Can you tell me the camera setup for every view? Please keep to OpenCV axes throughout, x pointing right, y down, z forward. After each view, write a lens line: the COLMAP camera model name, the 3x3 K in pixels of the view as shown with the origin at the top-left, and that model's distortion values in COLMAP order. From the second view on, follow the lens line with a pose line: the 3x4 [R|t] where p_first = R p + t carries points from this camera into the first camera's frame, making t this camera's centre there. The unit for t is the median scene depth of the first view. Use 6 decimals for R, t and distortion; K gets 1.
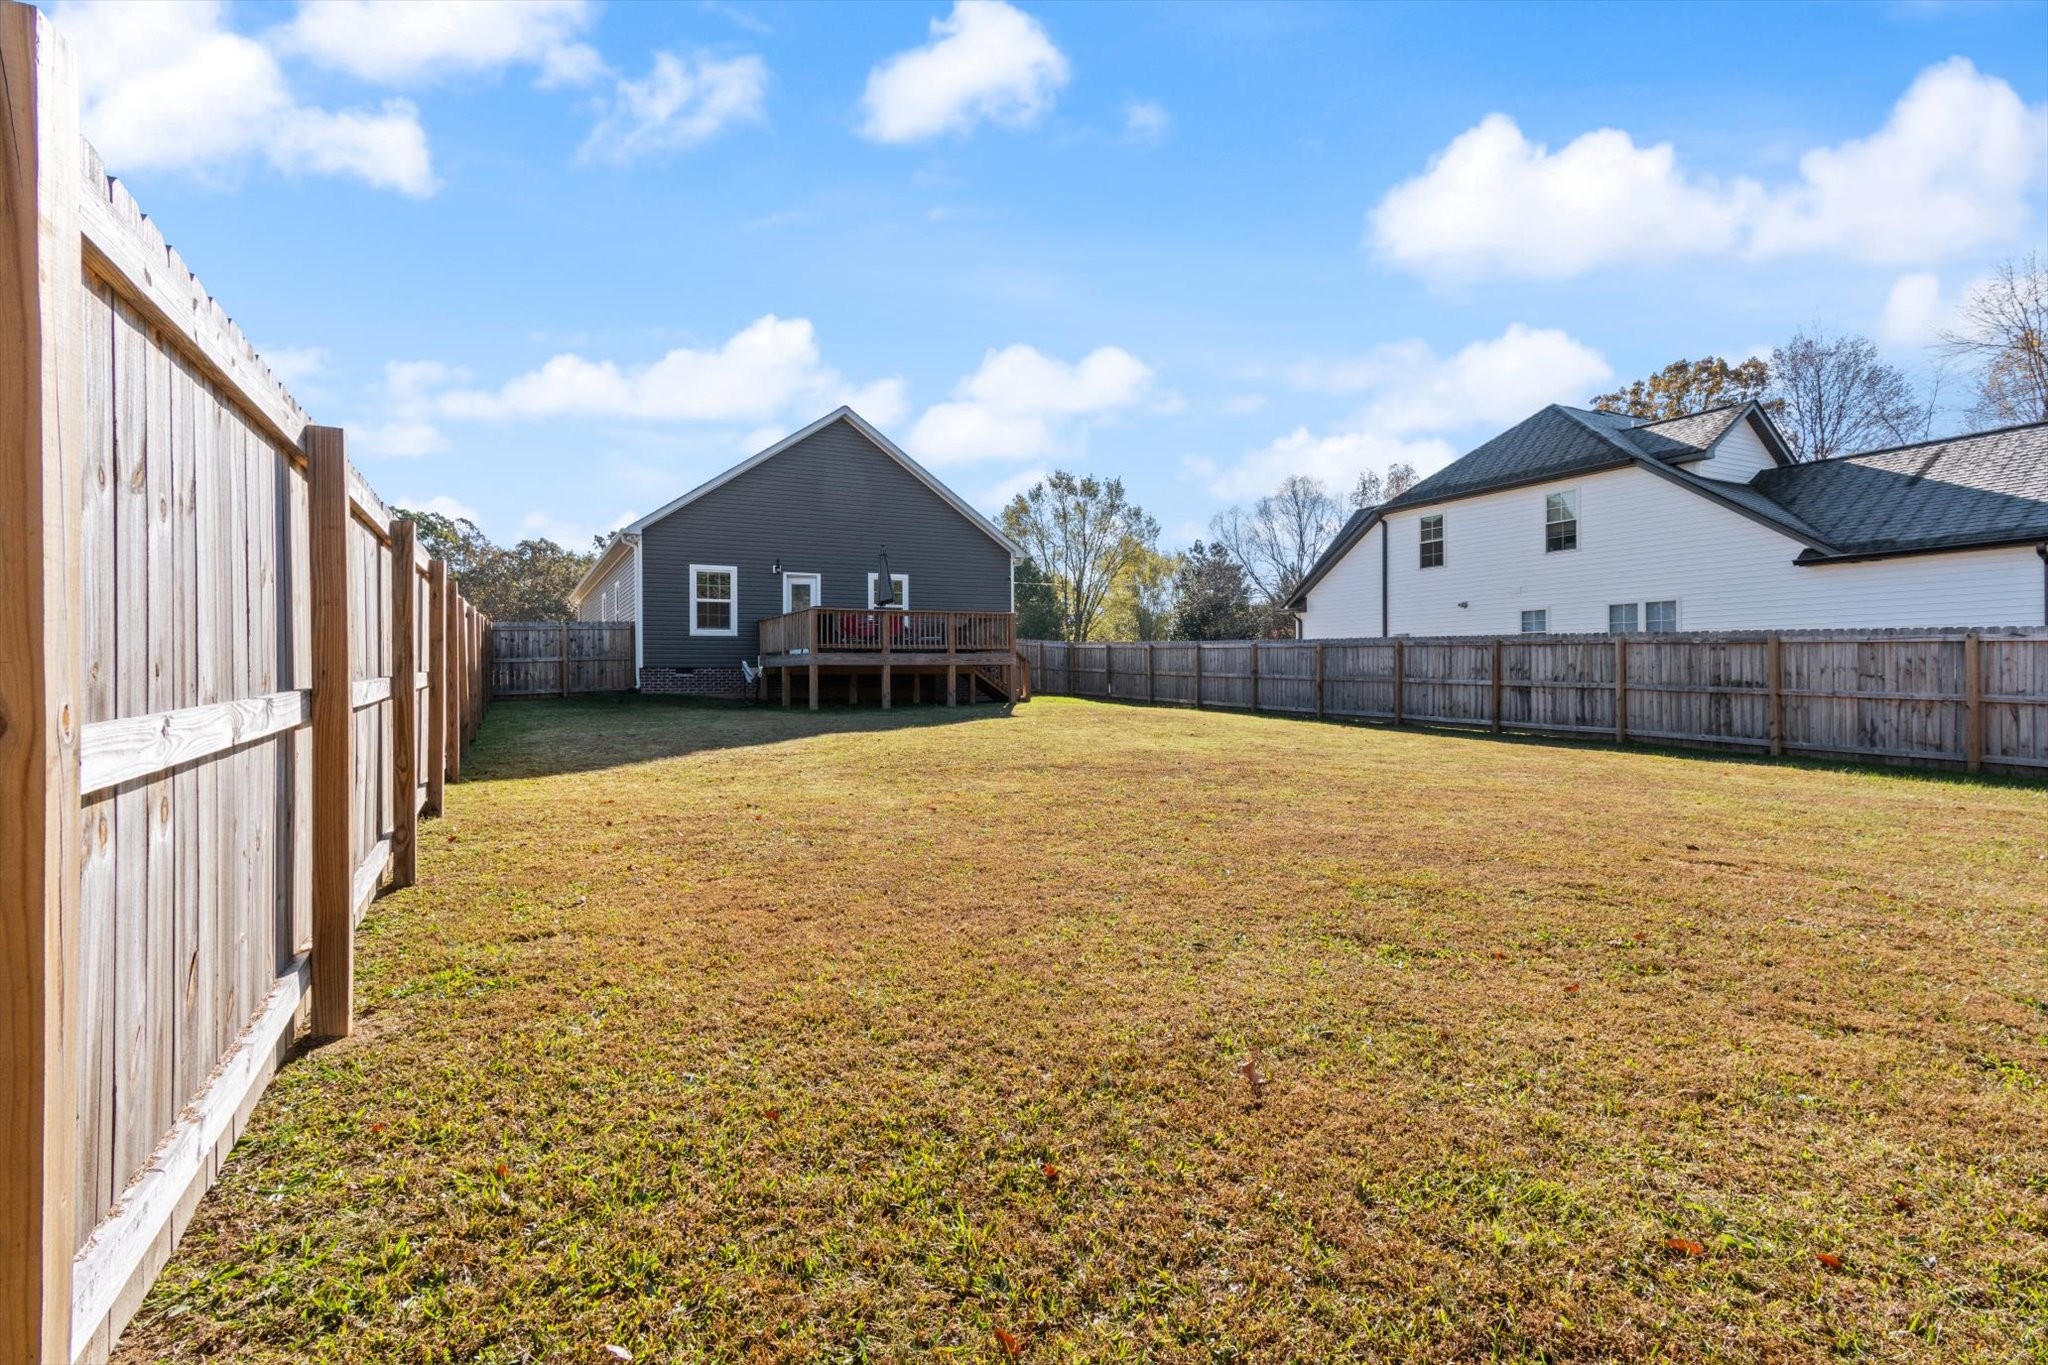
lens RADIAL K [[973.2, 0, 1022.2], [0, 973.2, 674.8], [0, 0, 1]] dist [0.013739, 0.000607]
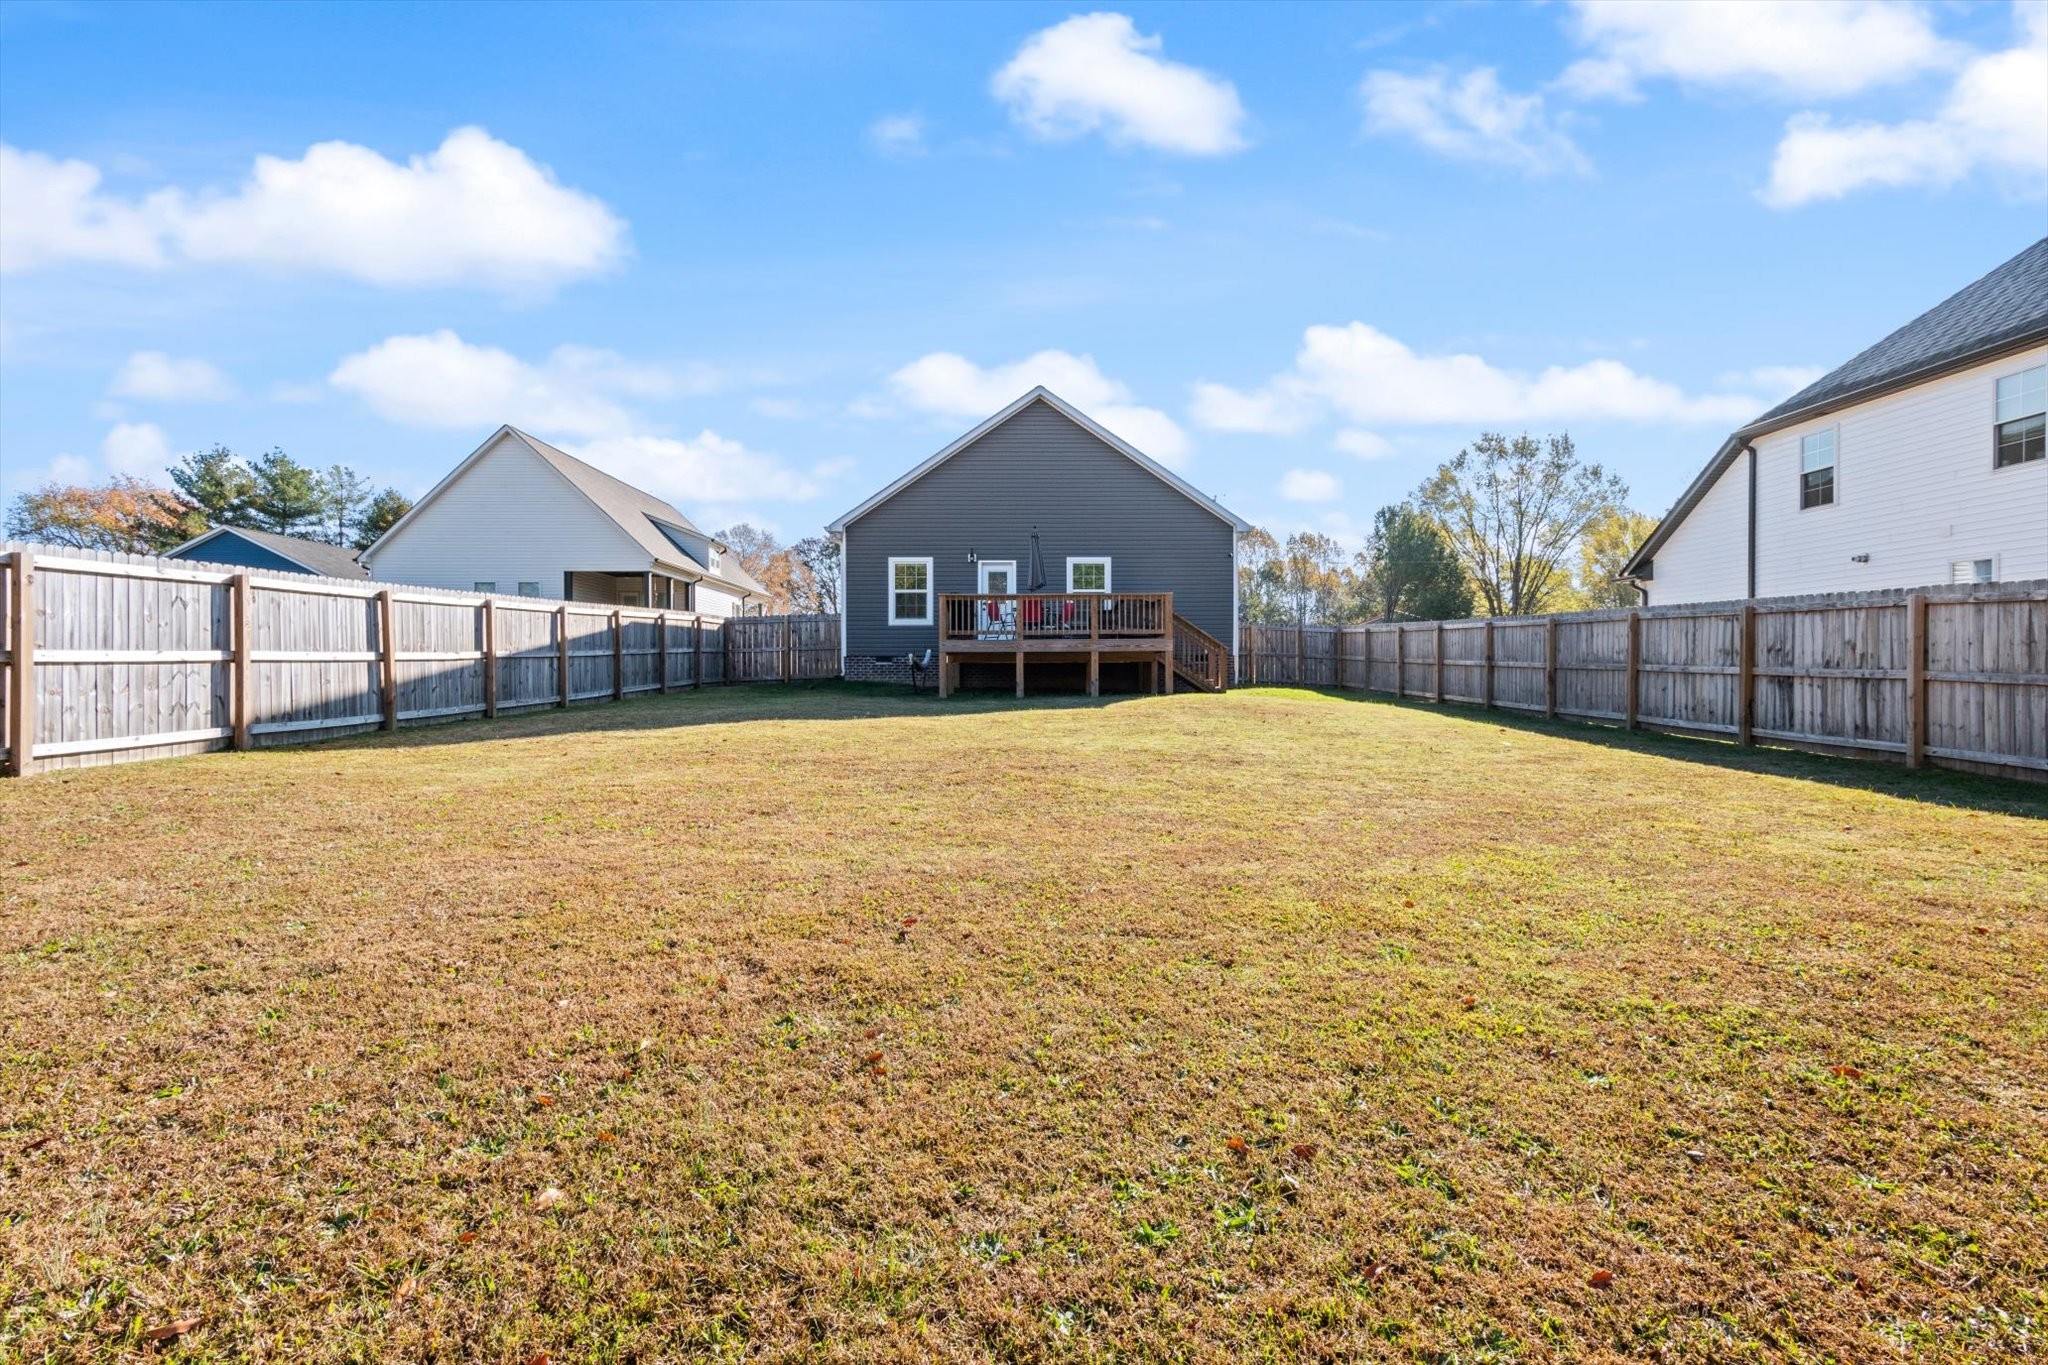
lens RADIAL K [[973.2, 0, 1022.2], [0, 973.2, 674.8], [0, 0, 1]] dist [0.013739, 0.000607]
pose [[0.892573, 0.003697, -0.450888, 0.281753], [-0.000285, 0.999971, 0.007636, 0.004907], [0.450903, -0.006687, 0.892548, 0.146695]]
